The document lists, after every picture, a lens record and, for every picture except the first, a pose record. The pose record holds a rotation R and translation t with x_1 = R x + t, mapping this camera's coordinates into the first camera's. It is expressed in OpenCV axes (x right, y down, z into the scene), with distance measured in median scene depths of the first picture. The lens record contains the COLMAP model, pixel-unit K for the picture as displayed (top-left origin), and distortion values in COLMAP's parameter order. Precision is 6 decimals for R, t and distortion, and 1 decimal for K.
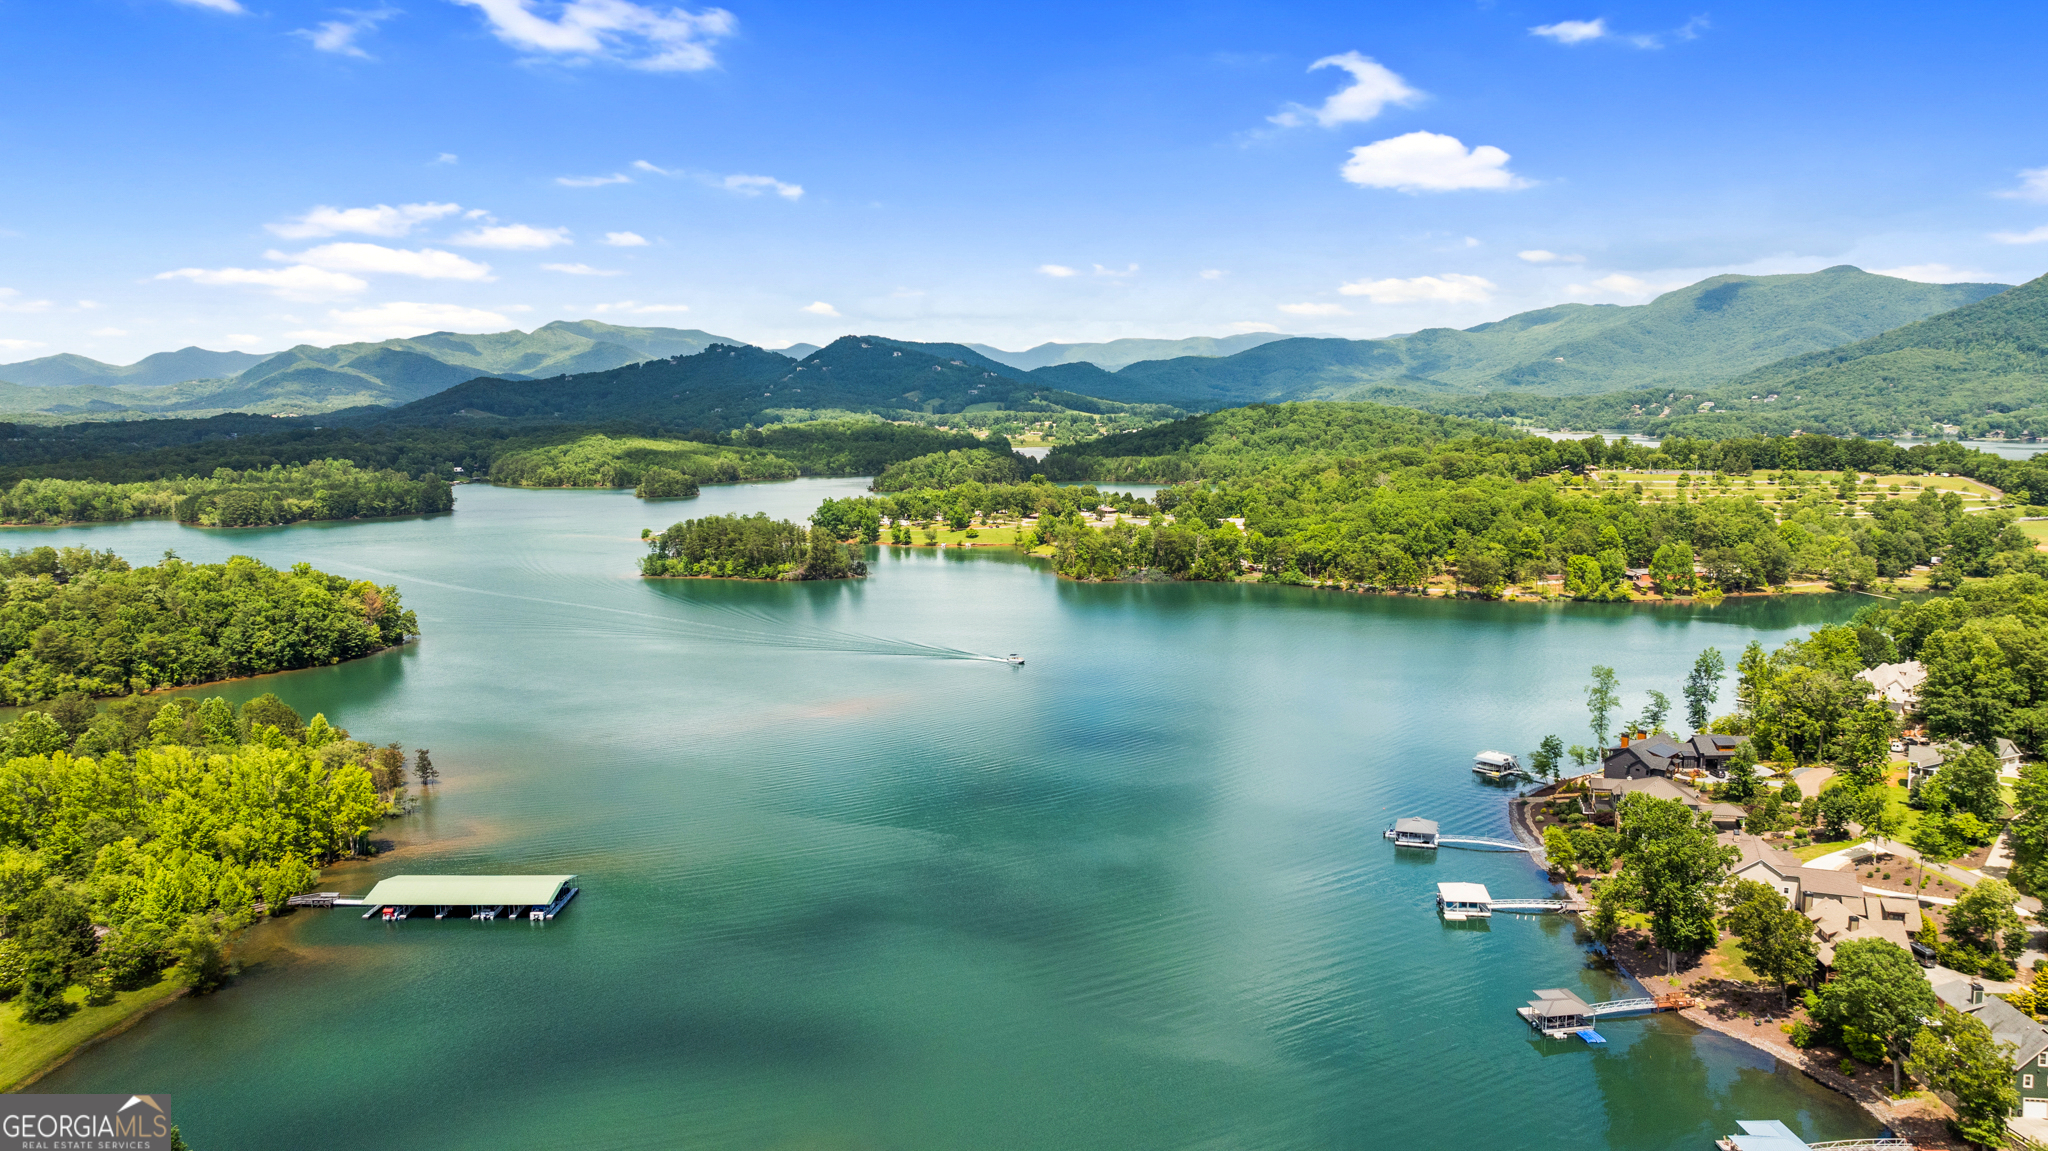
lens RADIAL K [[1470.1, 0, 1029.7], [0, 1470.1, 581.3], [0, 0, 1]] dist [-0.111591, 0.139309]
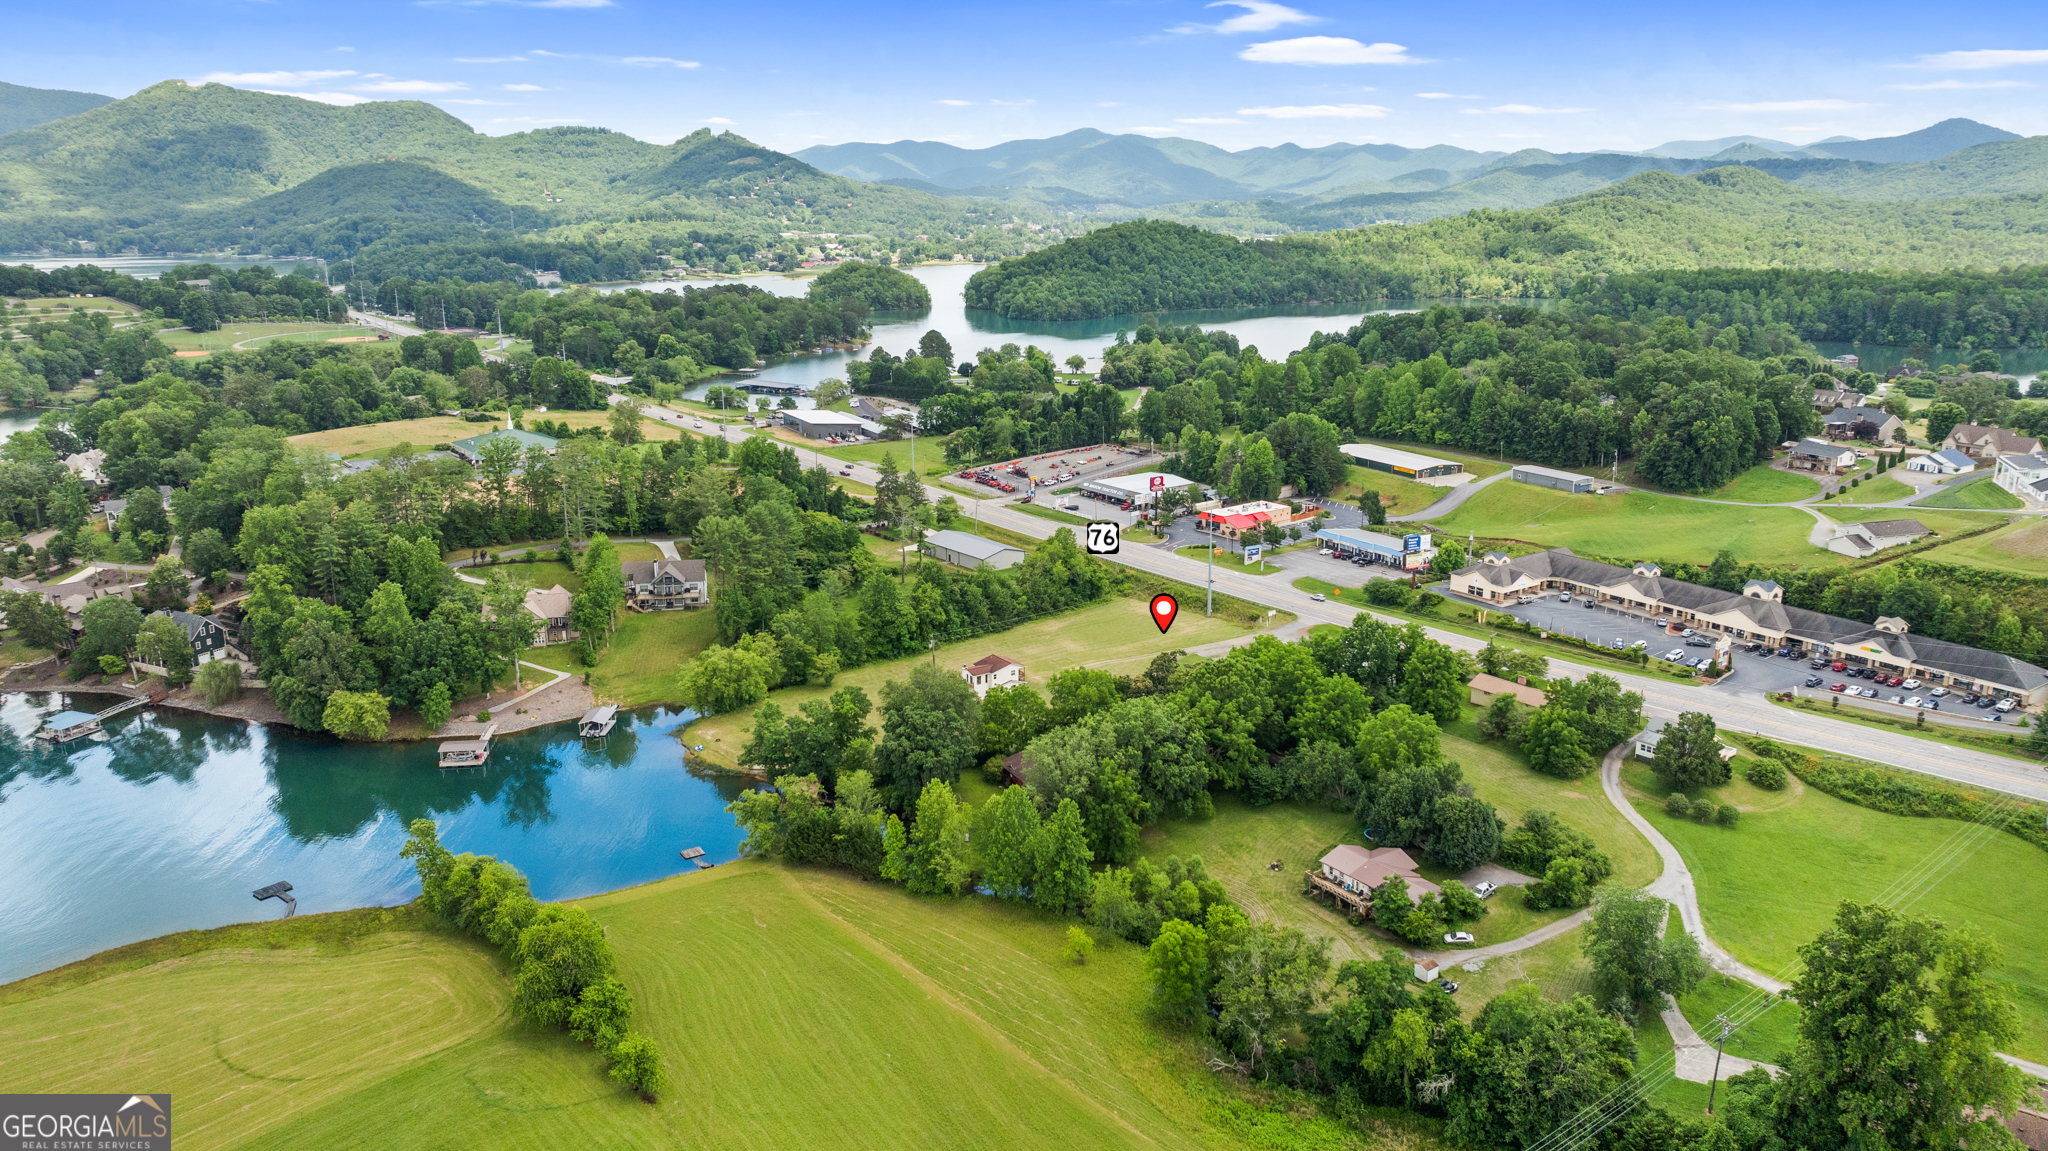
lens RADIAL K [[1470.1, 0, 1029.7], [0, 1470.1, 581.3], [0, 0, 1]] dist [-0.111591, 0.139309]
pose [[0.422944, -0.226892, 0.877290, -0.102915], [0.112863, 0.973797, 0.197440, 0.004920], [-0.899100, 0.015508, 0.437469, -0.172179]]
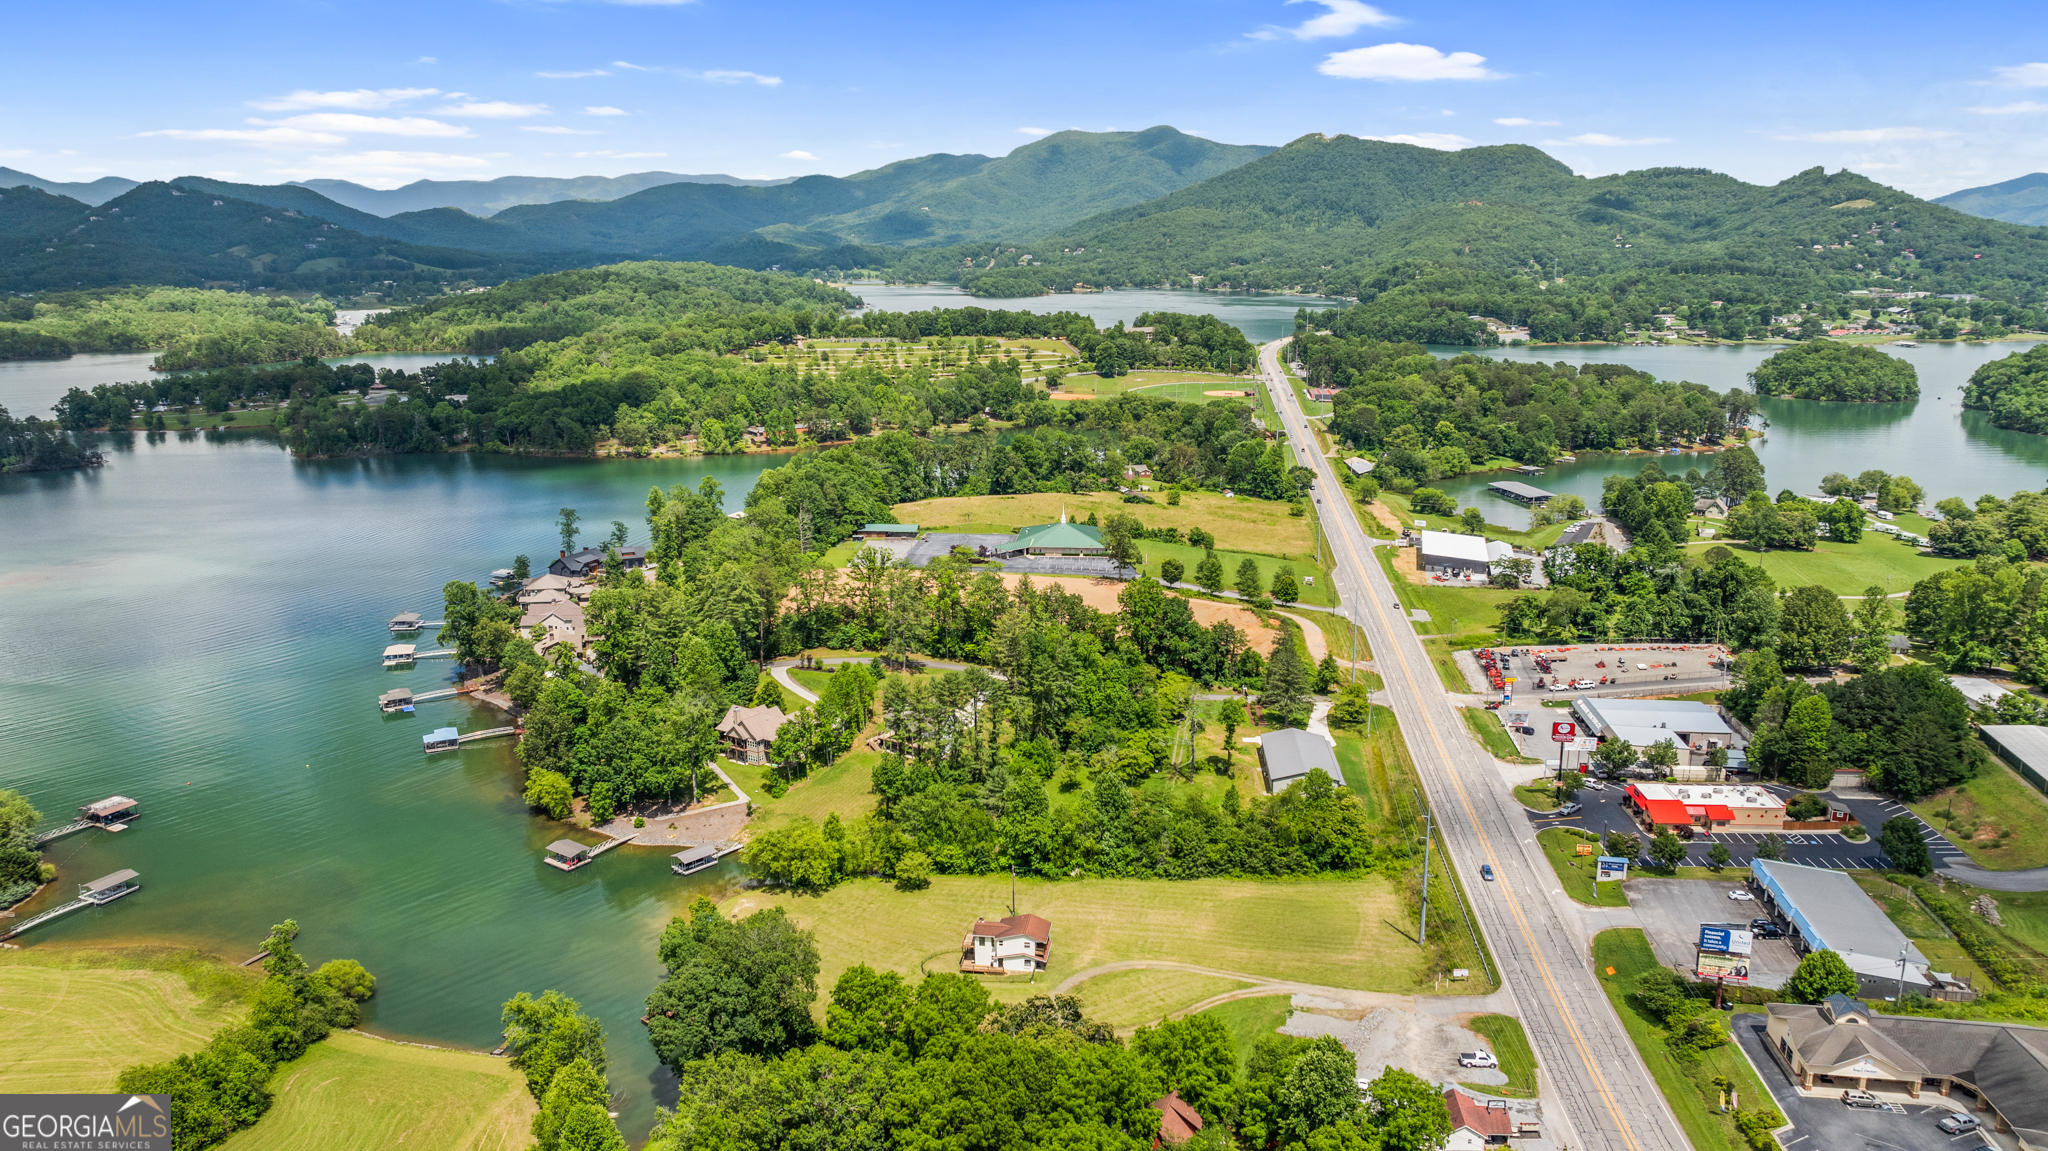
lens RADIAL K [[1441.5, 0, 1024.0], [0, 1441.5, 575.5], [0, 0, 1]] dist [-0.007965, -0.000586]
pose [[0.922534, -0.084609, 0.376526, 0.114319], [0.045274, 0.992661, 0.112134, -0.009469], [-0.383250, -0.086401, 0.919595, -0.272468]]
